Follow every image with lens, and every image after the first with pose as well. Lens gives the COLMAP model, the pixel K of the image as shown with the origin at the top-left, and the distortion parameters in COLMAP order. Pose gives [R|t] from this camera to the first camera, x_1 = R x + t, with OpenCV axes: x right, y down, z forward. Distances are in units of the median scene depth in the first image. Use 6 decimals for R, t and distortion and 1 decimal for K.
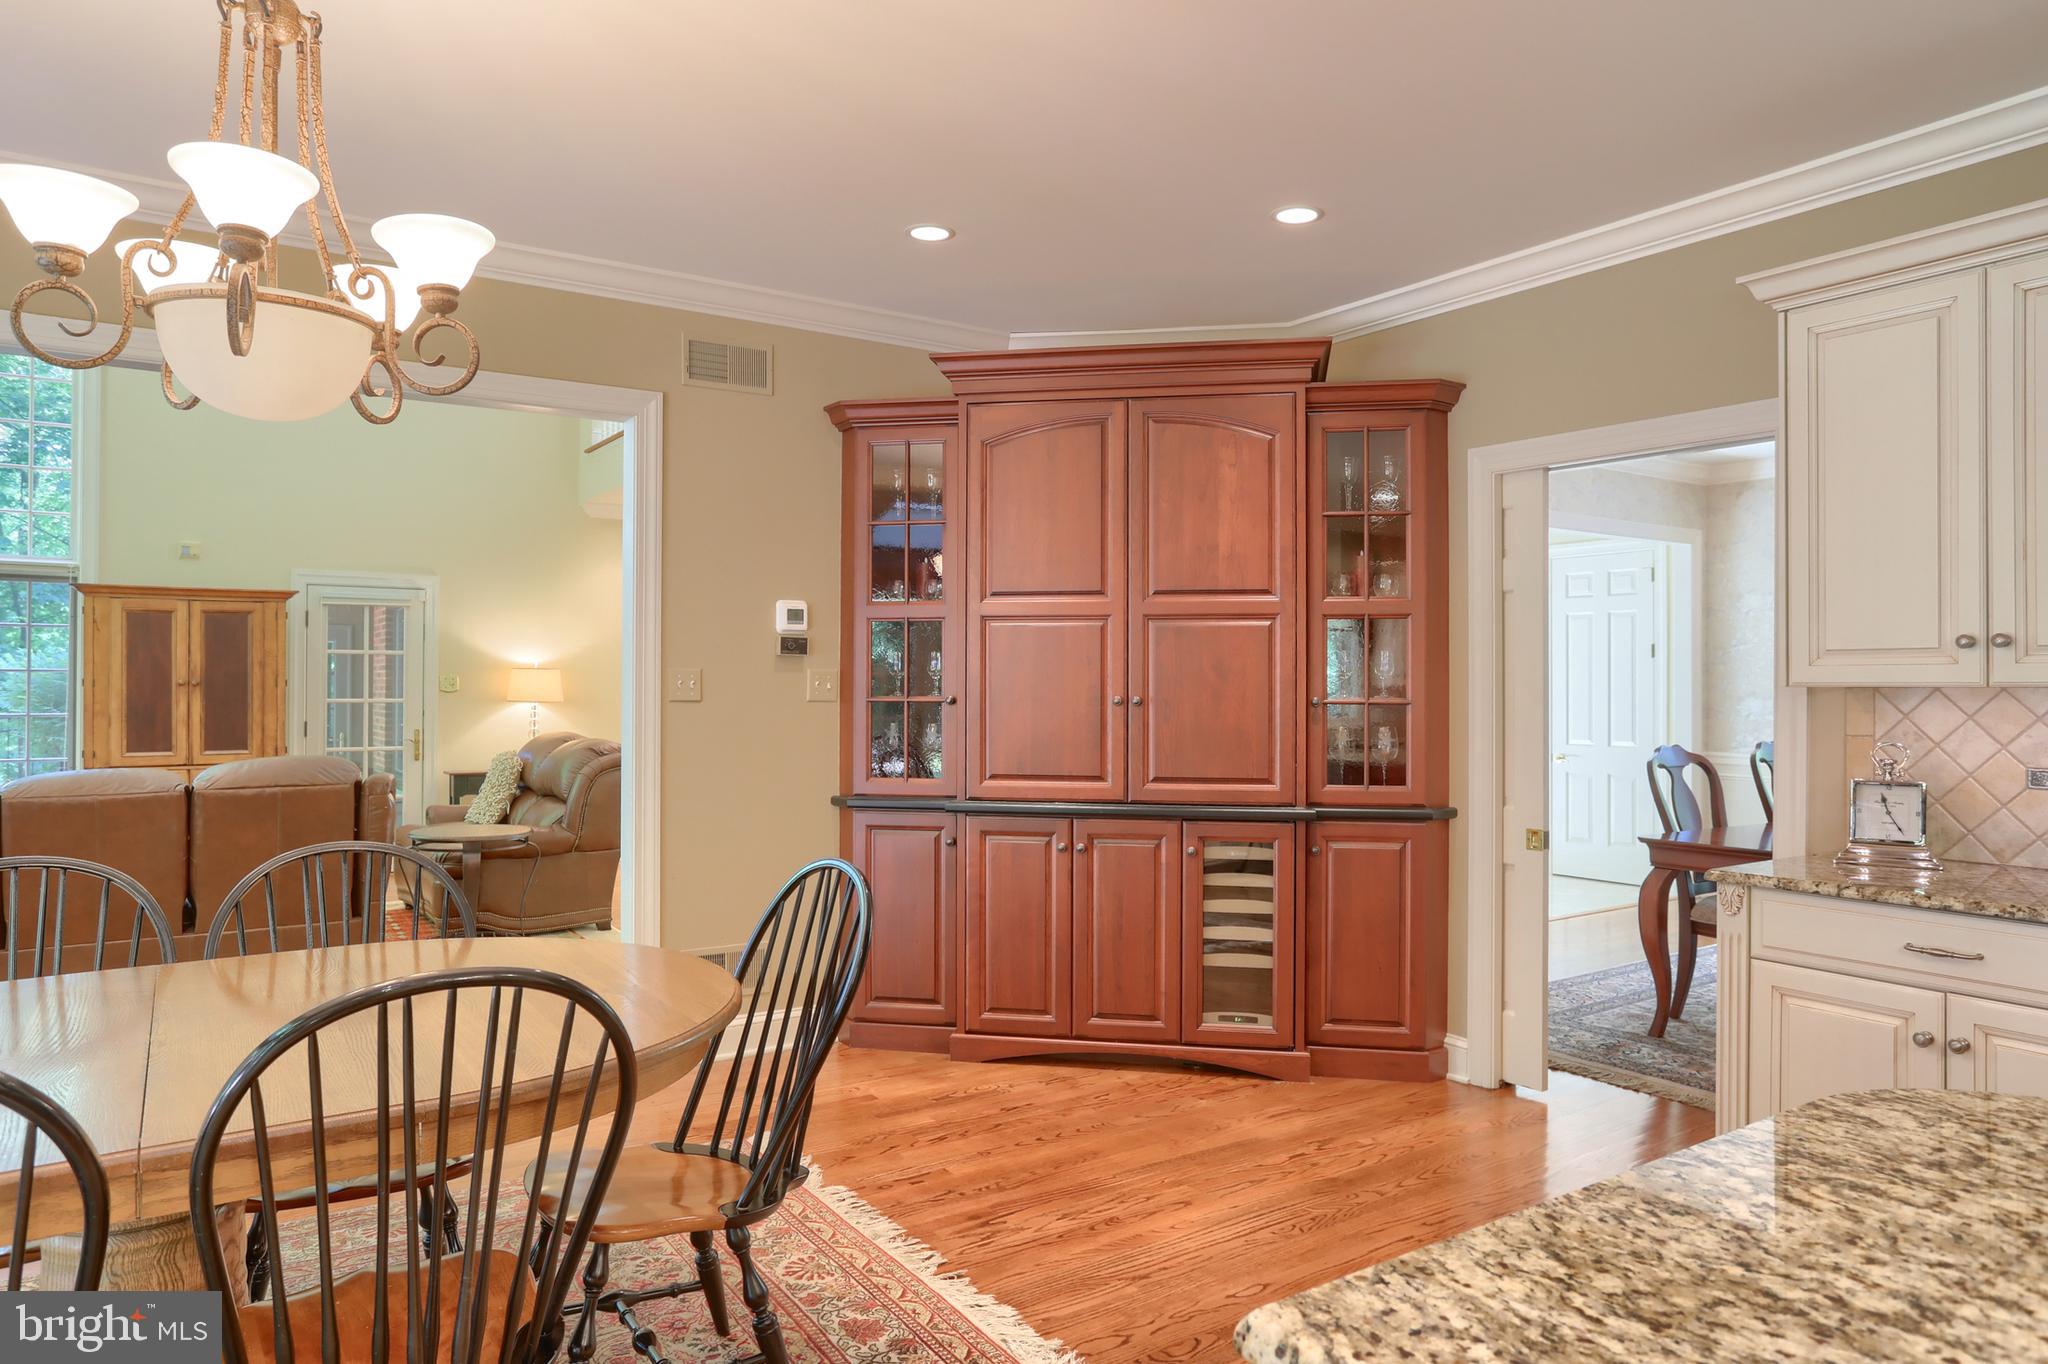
lens RADIAL K [[1333.8, 0, 1086.8], [0, 1333.8, 684.9], [0, 0, 1]] dist [-0.020863, 0.036411]
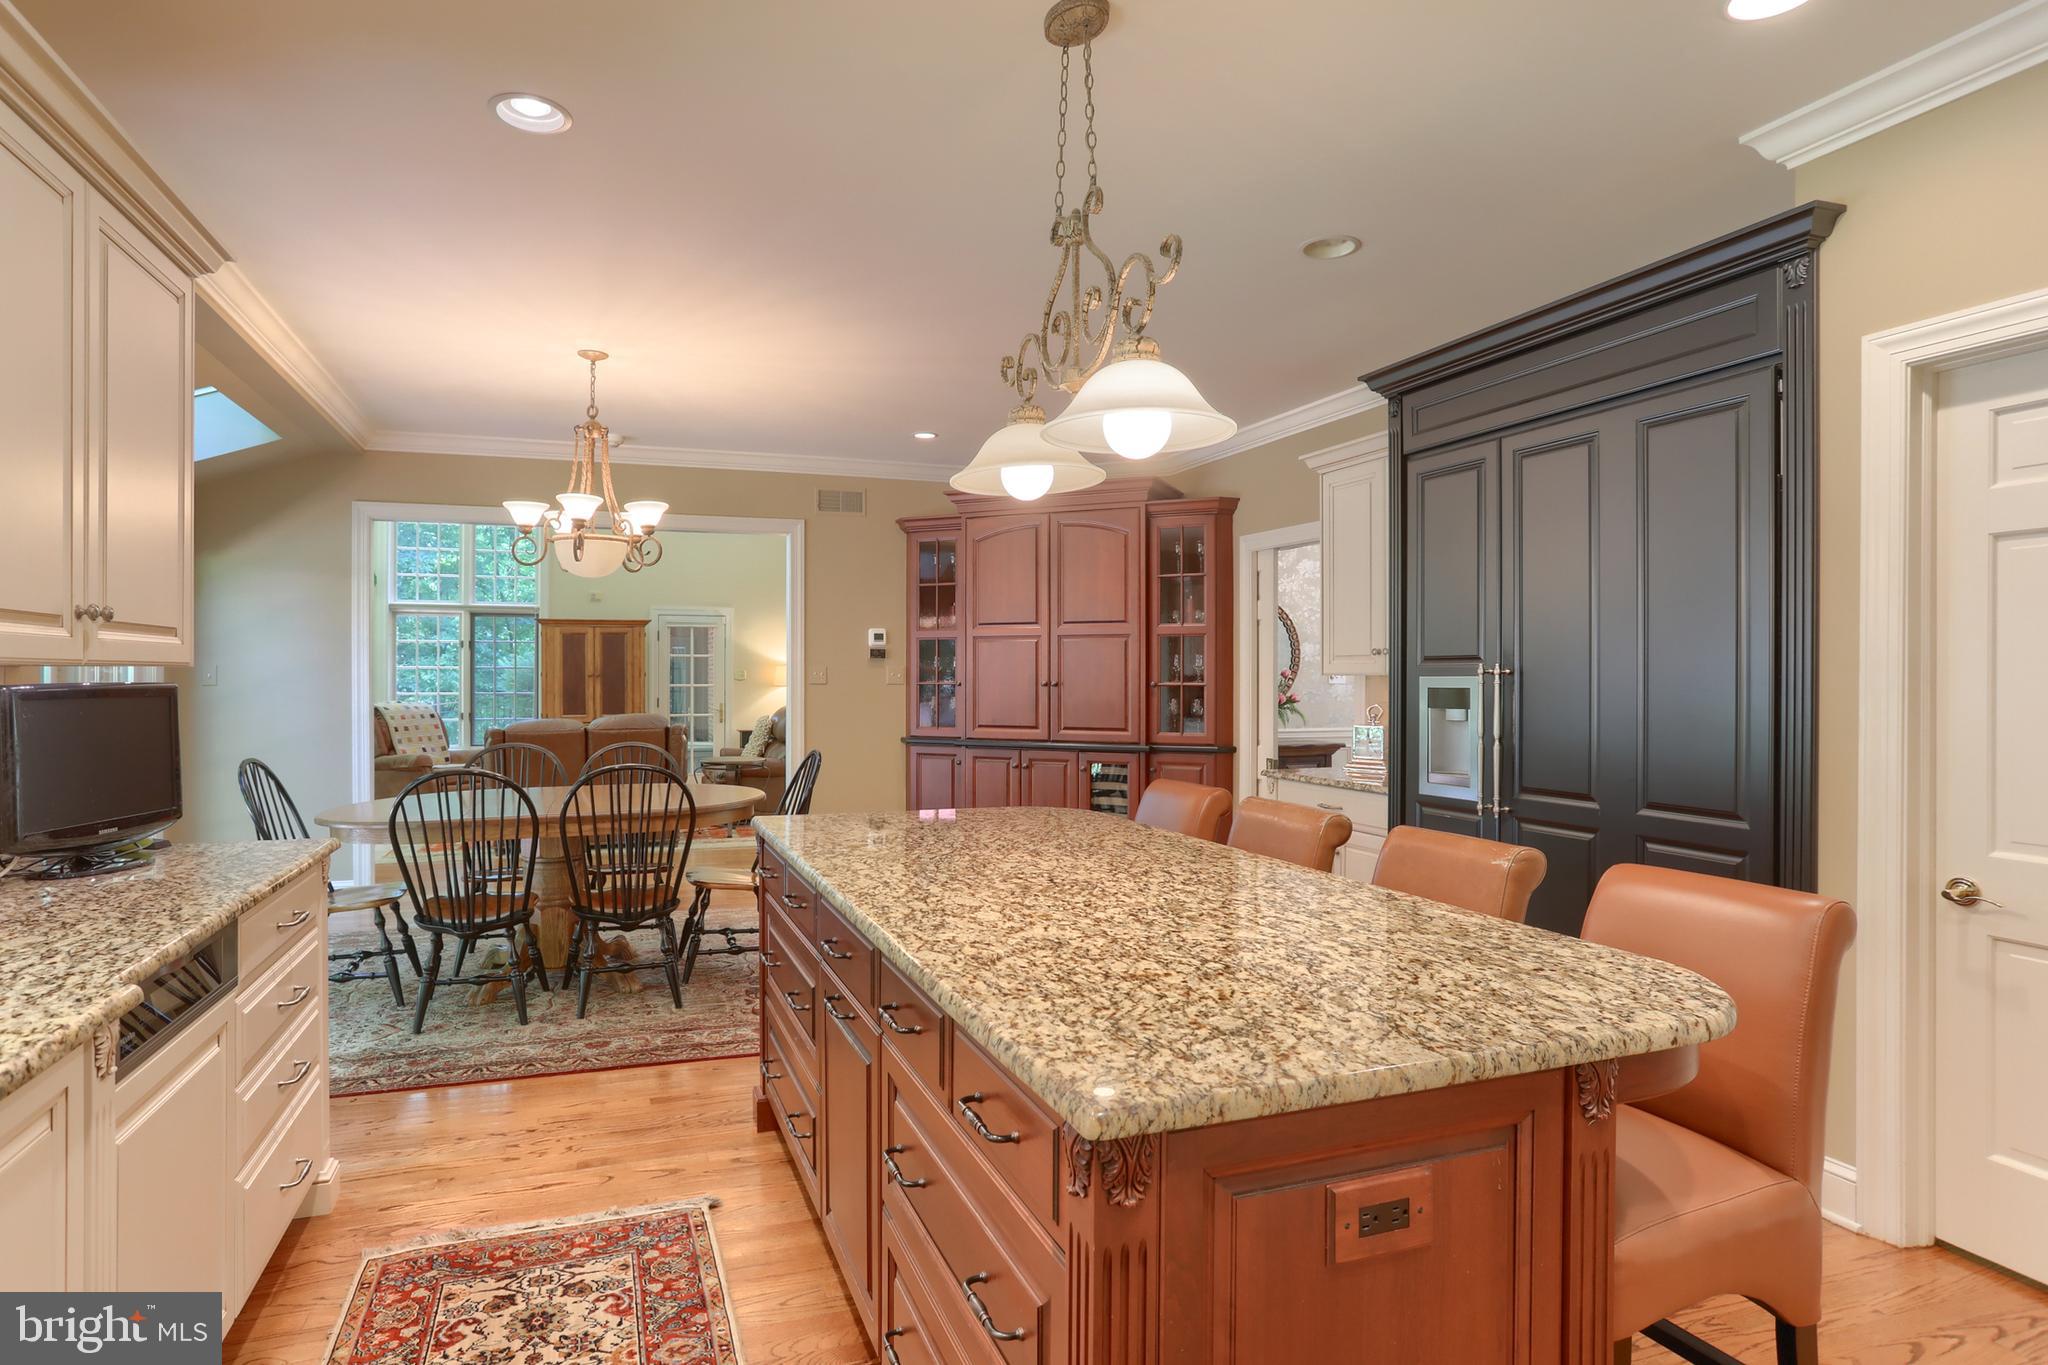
lens RADIAL K [[1115.5, 0, 1024.0], [0, 1115.5, 682.5], [0, 0, 1]] dist [-0.001965, 0.000004]
pose [[0.970859, -0.000435, -0.239651, 0.336373], [0.001999, 0.999978, 0.006285, 0.000751], [0.239643, -0.006581, 0.970839, -0.425936]]
